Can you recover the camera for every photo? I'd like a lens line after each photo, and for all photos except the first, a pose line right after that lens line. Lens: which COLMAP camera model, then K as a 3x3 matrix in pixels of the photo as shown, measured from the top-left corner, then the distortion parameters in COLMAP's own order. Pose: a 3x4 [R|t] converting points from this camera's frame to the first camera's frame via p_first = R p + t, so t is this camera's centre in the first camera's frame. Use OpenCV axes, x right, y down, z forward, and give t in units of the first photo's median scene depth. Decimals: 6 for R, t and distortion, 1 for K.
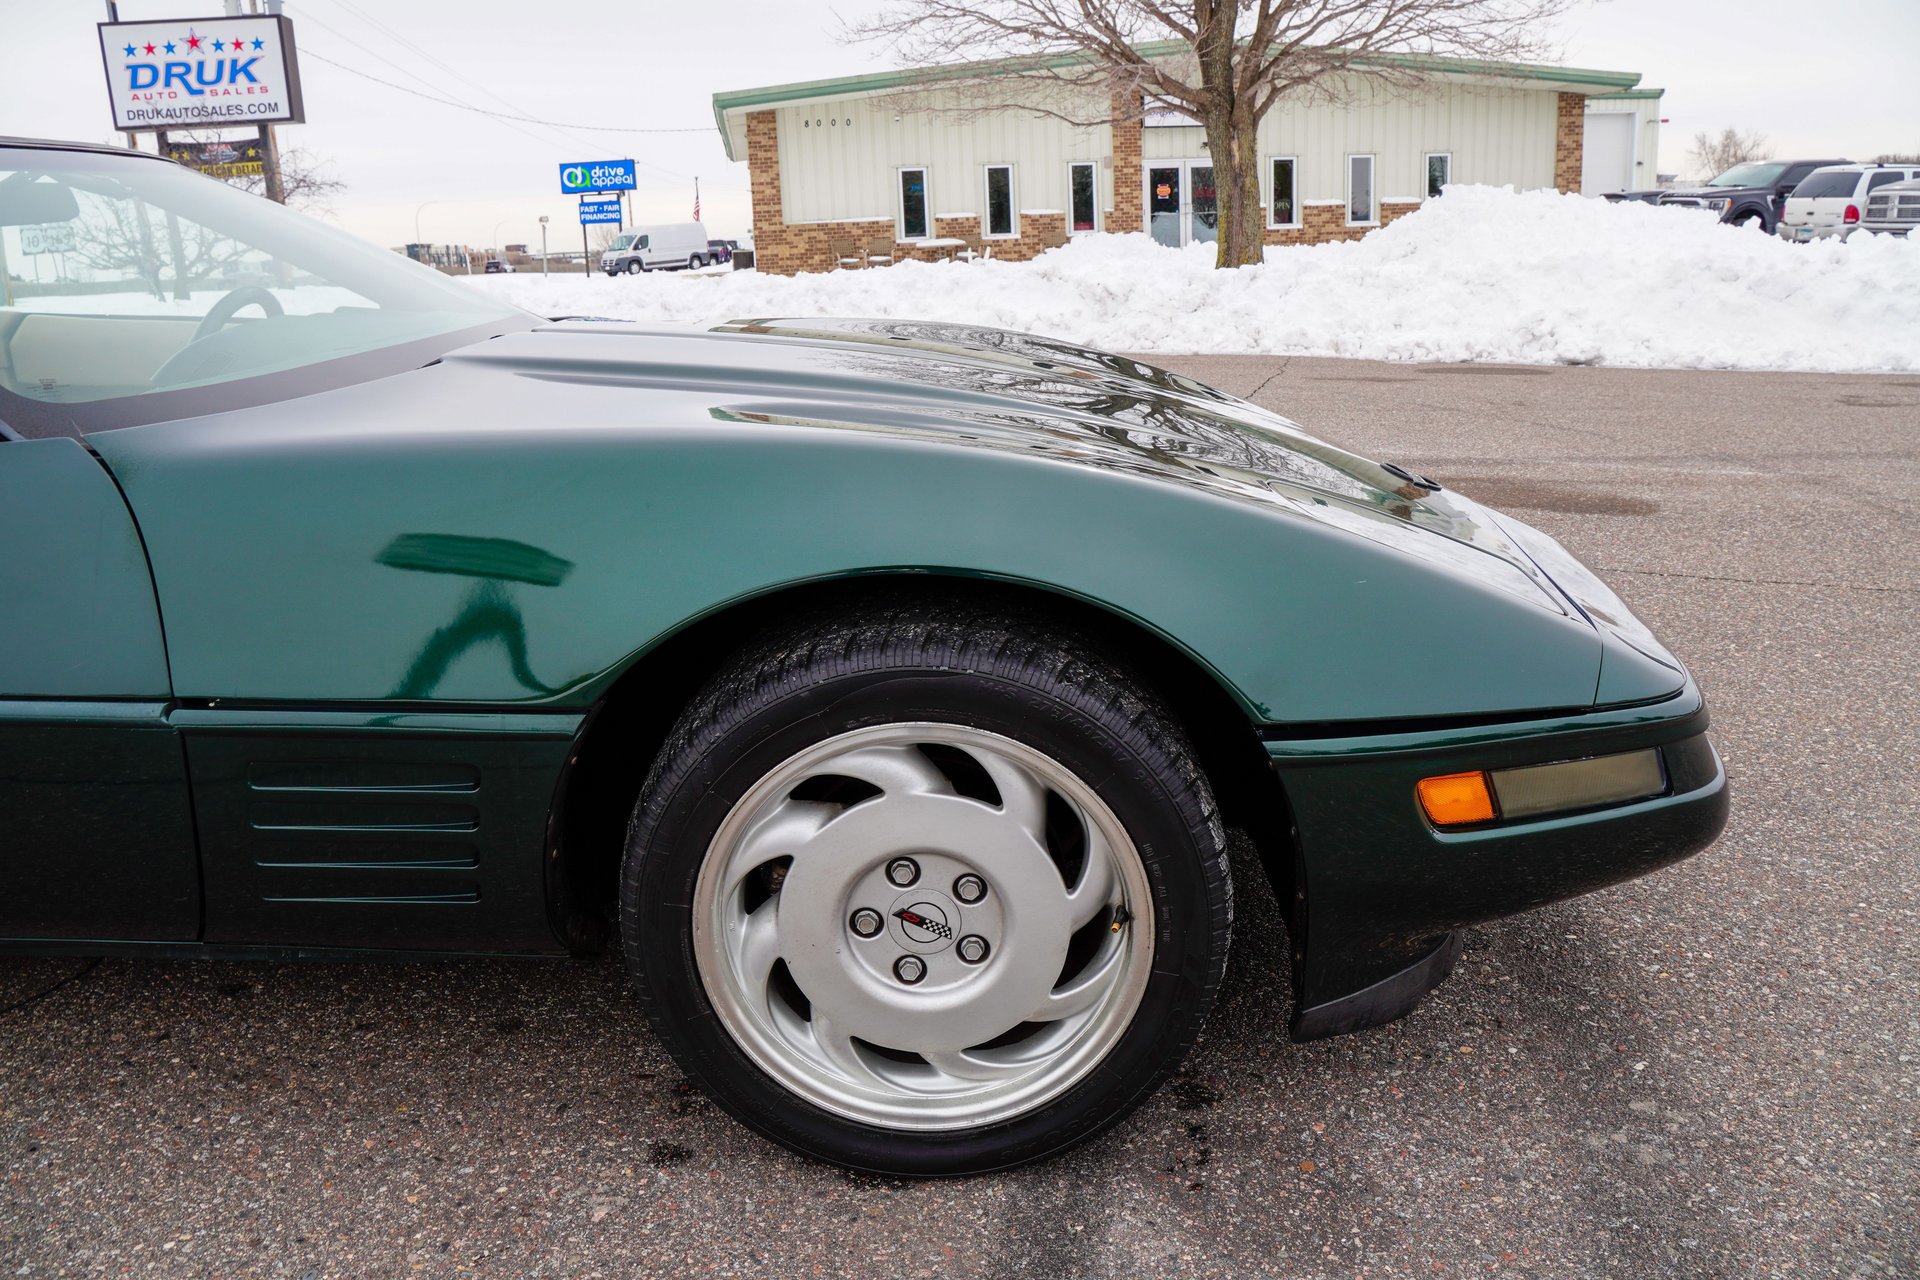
lens RADIAL K [[1431.7, 0, 966.3], [0, 1431.7, 620.3], [0, 0, 1]] dist [-0.128903, 0.090772]
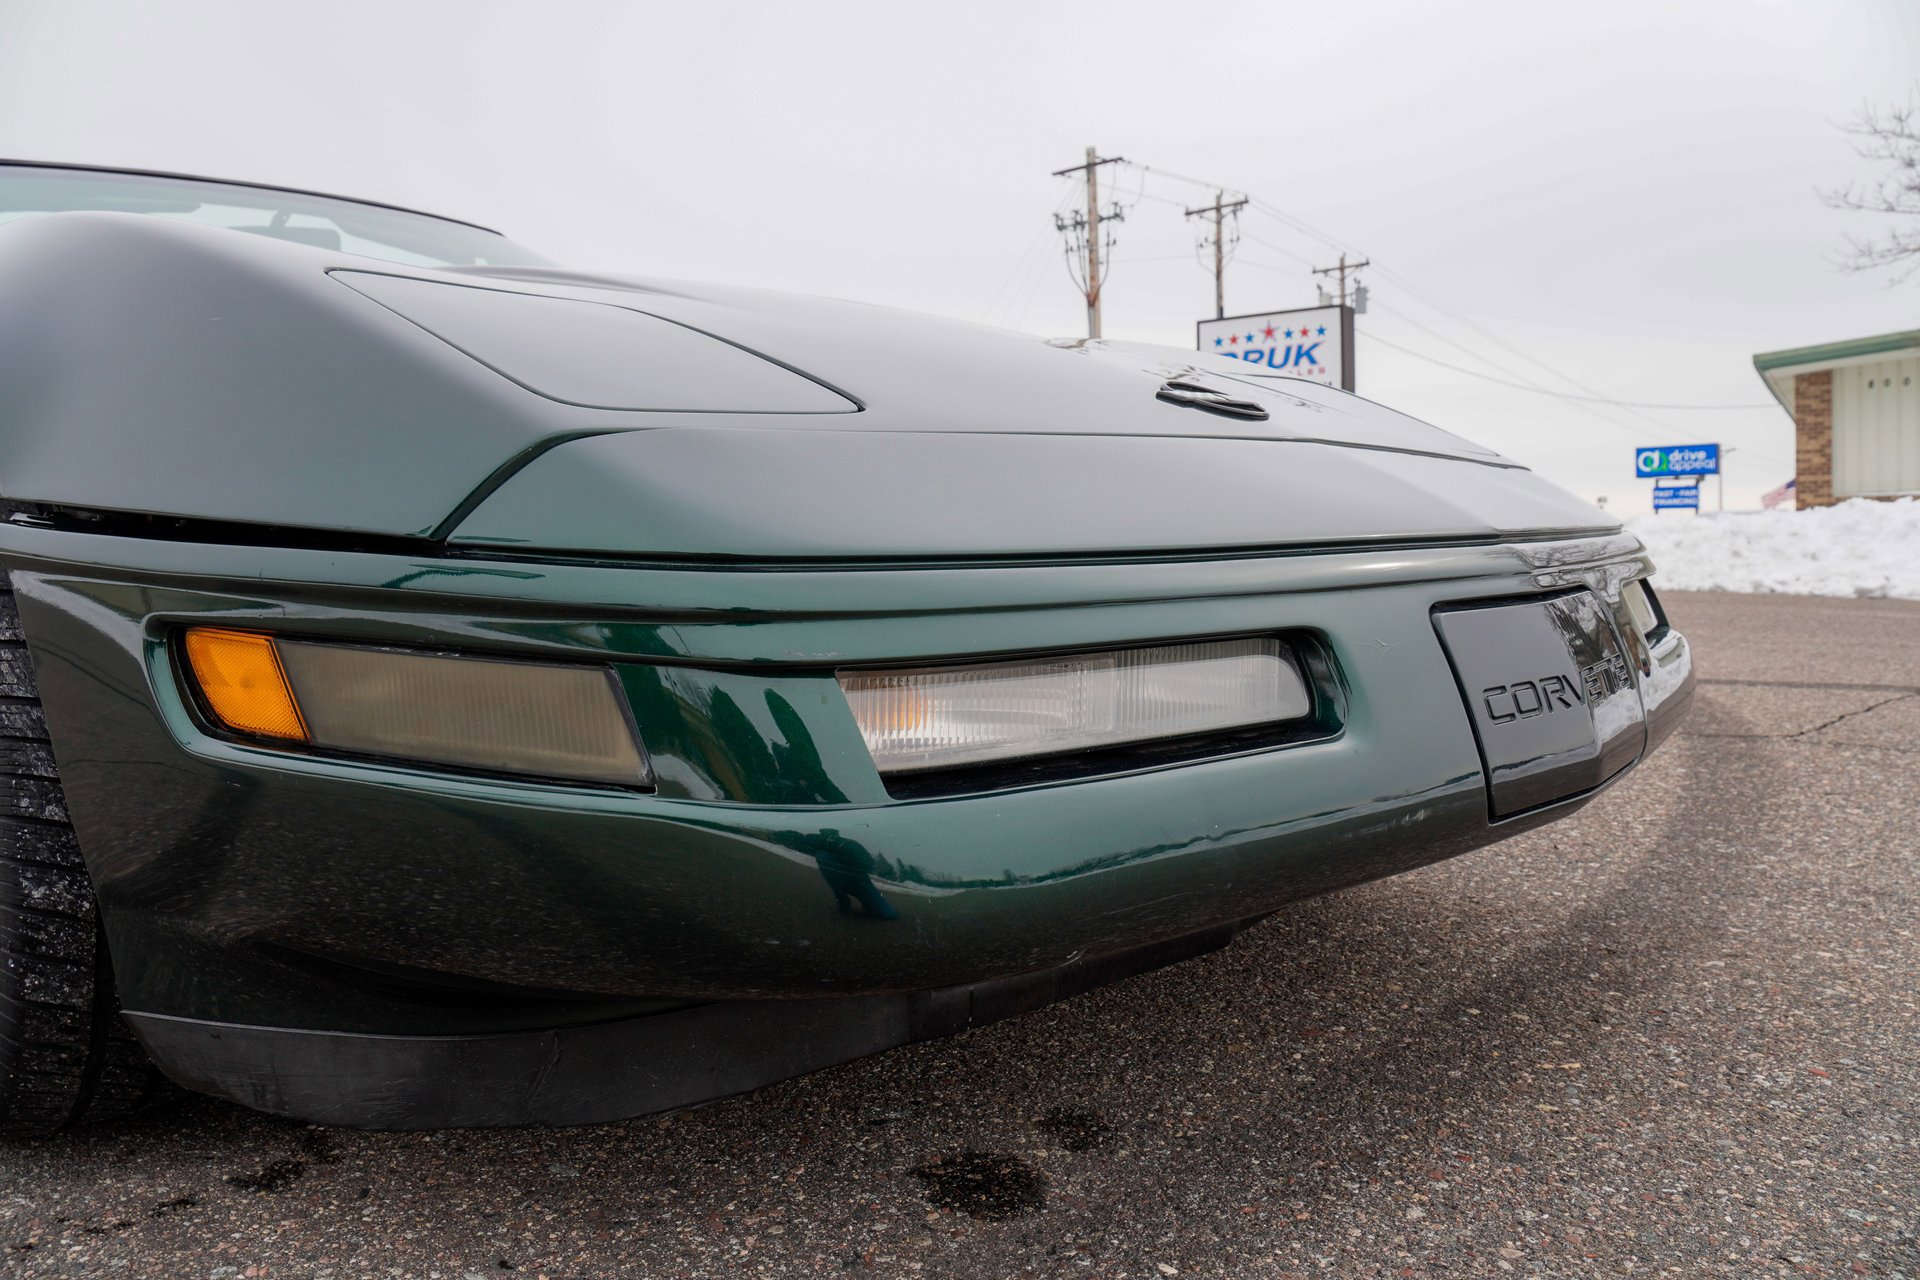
lens RADIAL K [[1431.7, 0, 966.3], [0, 1431.7, 620.3], [0, 0, 1]] dist [-0.128903, 0.090772]
pose [[0.739128, 0.055041, -0.671312, 0.052177], [-0.188918, 0.973591, -0.128178, 0.006656], [0.646529, 0.221563, 0.730007, 0.043291]]
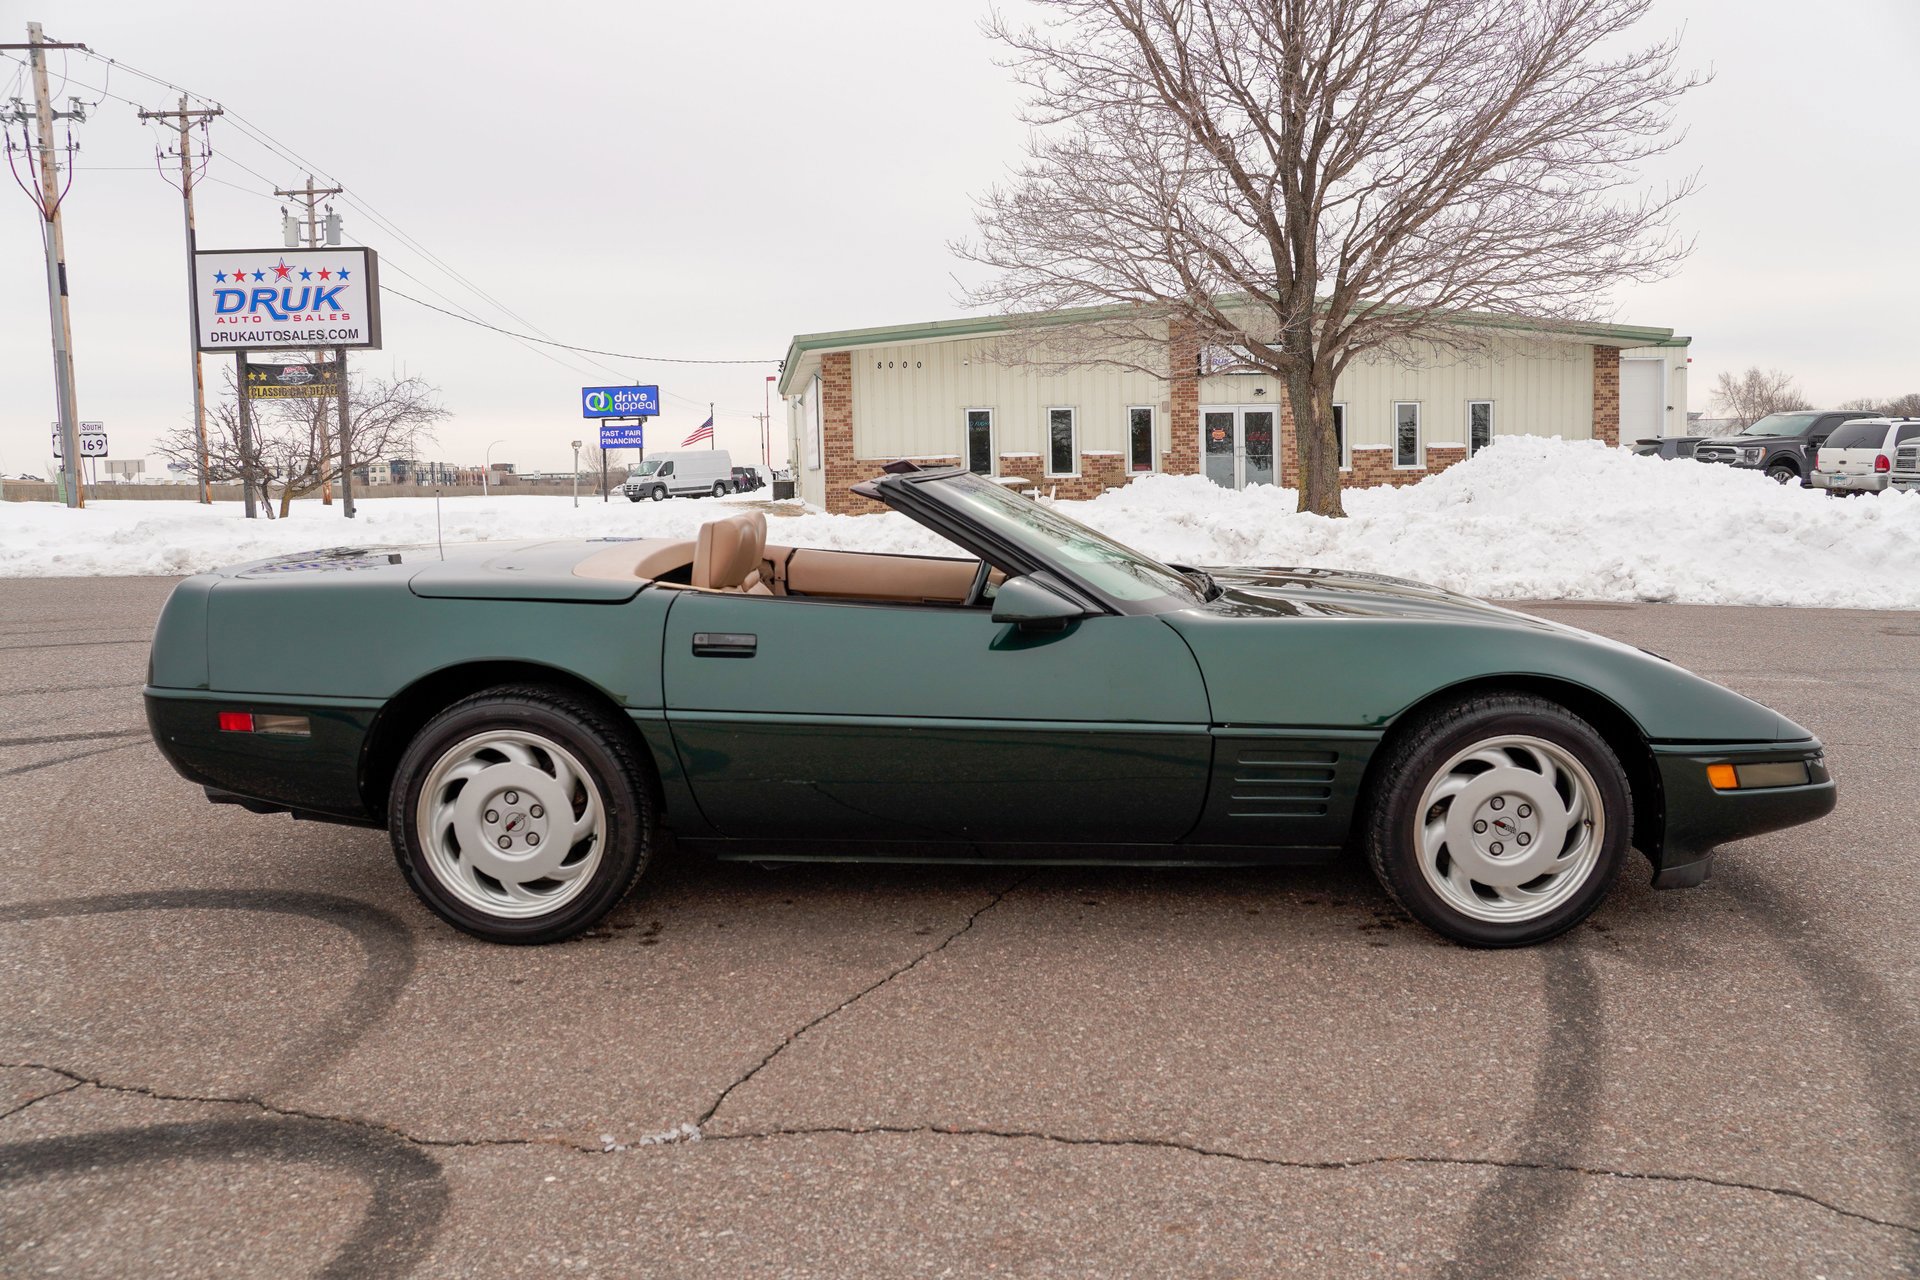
lens RADIAL K [[1530.6, 0, 968.4], [0, 1530.6, 620.6], [0, 0, 1]] dist [-0.117756, 0.127127]
pose [[0.999828, 0.016679, 0.008149, -0.052887], [-0.015136, 0.986623, -0.162317, 0.016471], [-0.010747, 0.162166, 0.986705, -0.084839]]
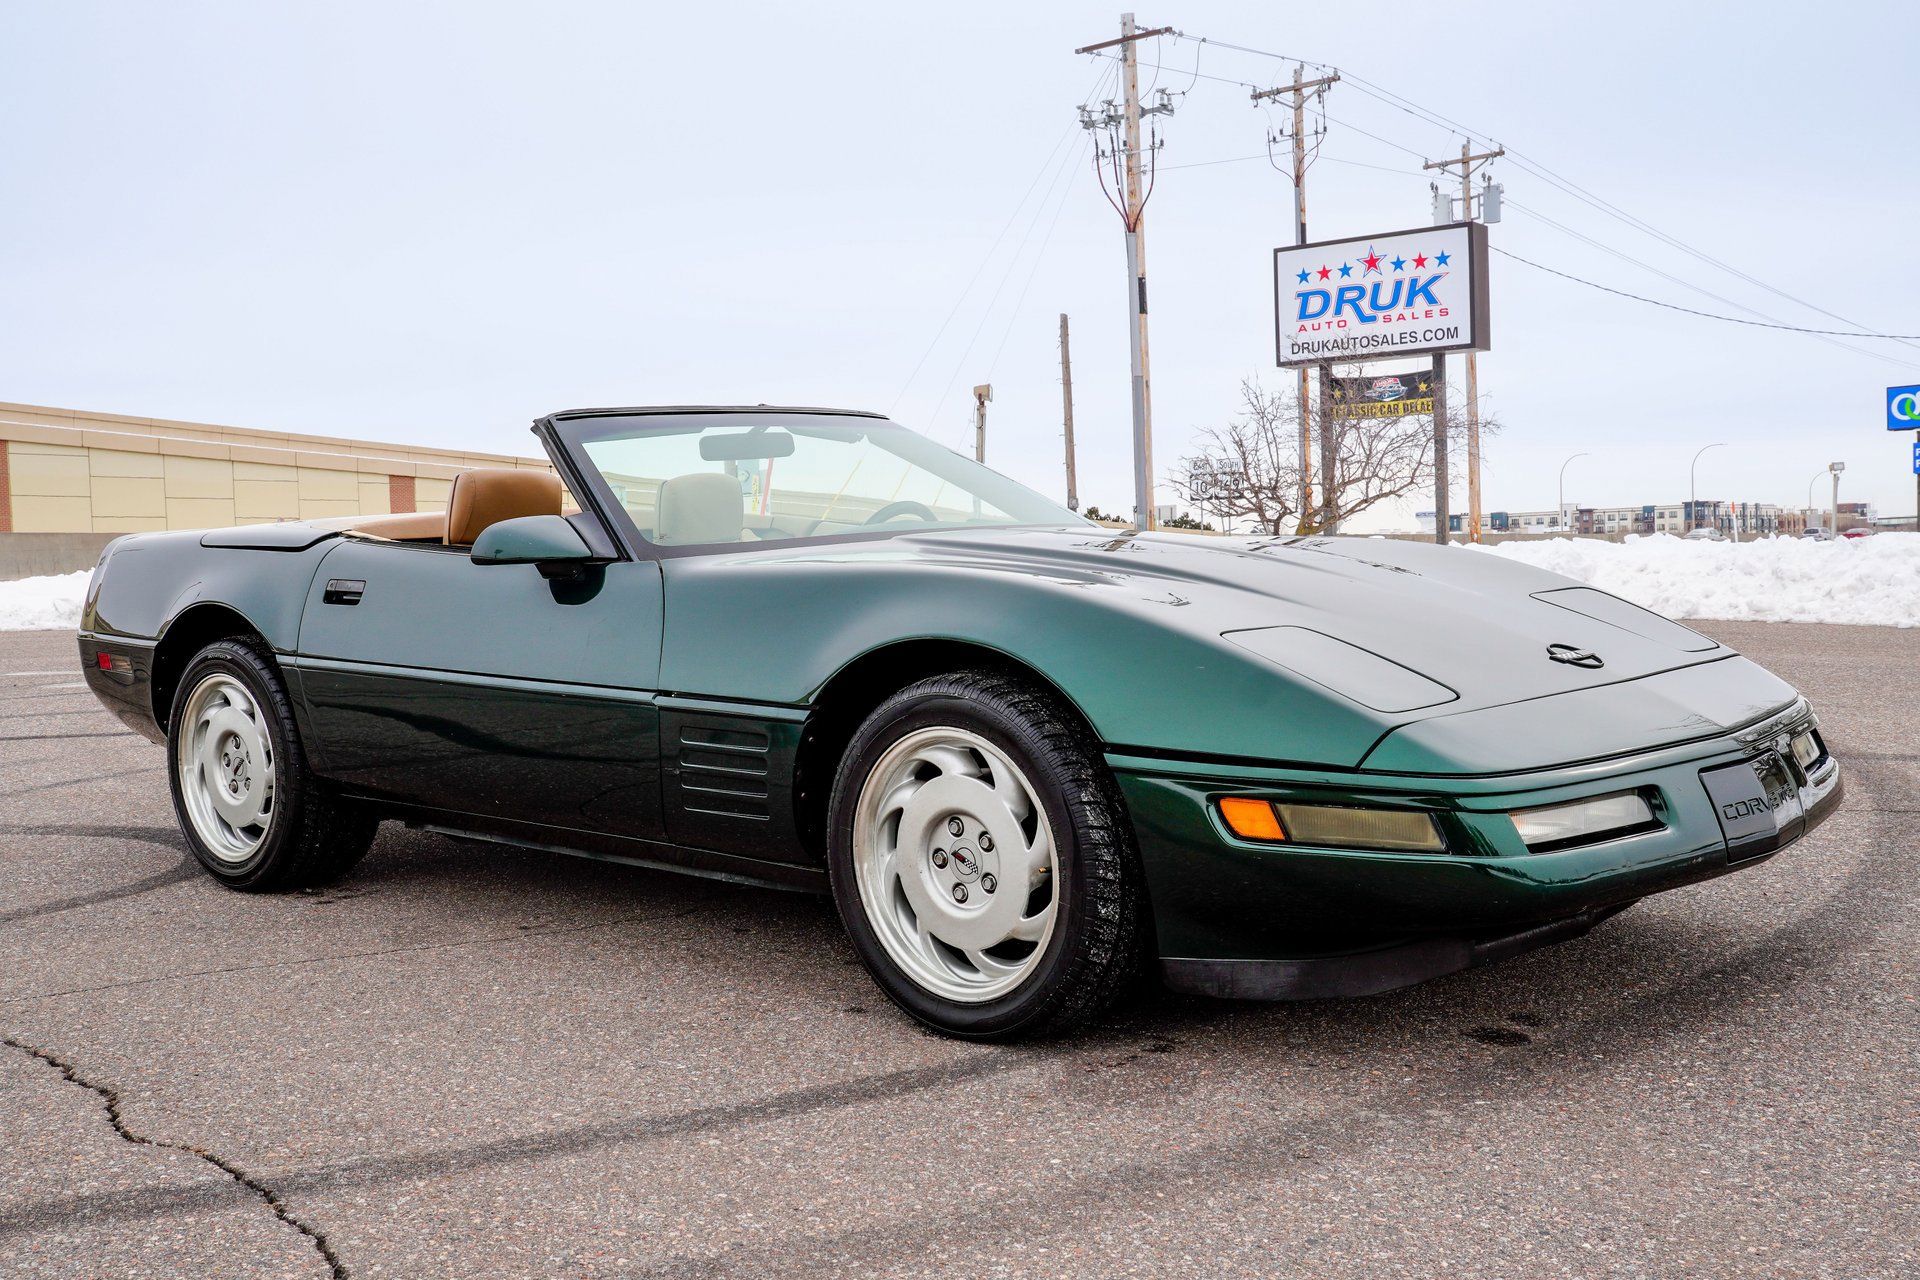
lens RADIAL K [[2034.7, 0, 968.0], [0, 2034.7, 635.7], [0, 0, 1]] dist [-0.024324, 0.306984]
pose [[0.754912, 0.036161, -0.654829, 0.083917], [-0.164316, 0.977060, -0.135474, 0.015387], [0.634908, 0.209870, 0.743536, -0.044704]]
